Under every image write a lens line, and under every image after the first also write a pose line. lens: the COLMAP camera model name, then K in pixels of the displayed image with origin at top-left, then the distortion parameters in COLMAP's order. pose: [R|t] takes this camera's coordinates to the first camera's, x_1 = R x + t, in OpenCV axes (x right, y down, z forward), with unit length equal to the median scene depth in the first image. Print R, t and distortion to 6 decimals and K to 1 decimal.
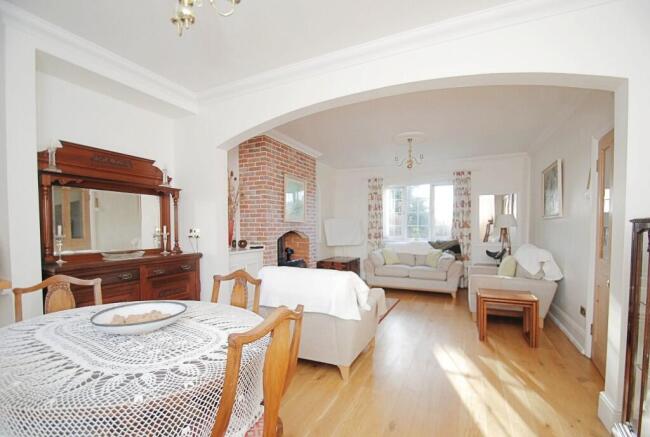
lens RADIAL K [[297.6, 0, 323.7], [0, 297.6, 222.8], [0, 0, 1]] dist [0.000233, -0.000381]
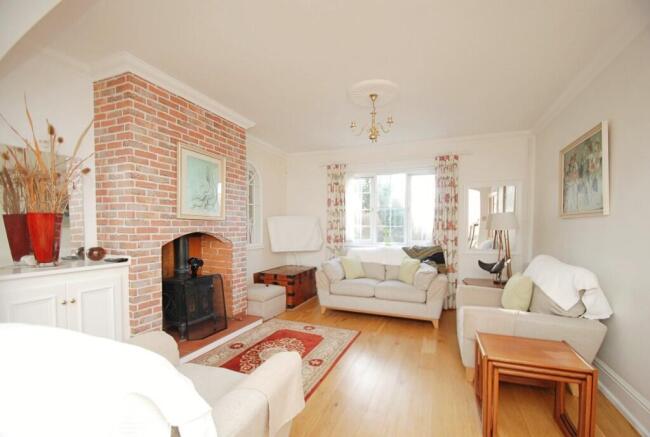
lens RADIAL K [[297.6, 0, 325.9], [0, 297.6, 218.7], [0, 0, 1]] dist [0.000233, -0.000381]
pose [[0.997704, 0.011959, 0.066664, 0.127741], [-0.011092, 0.999849, -0.013356, 0.002335], [-0.066814, 0.012586, 0.997686, 0.311216]]
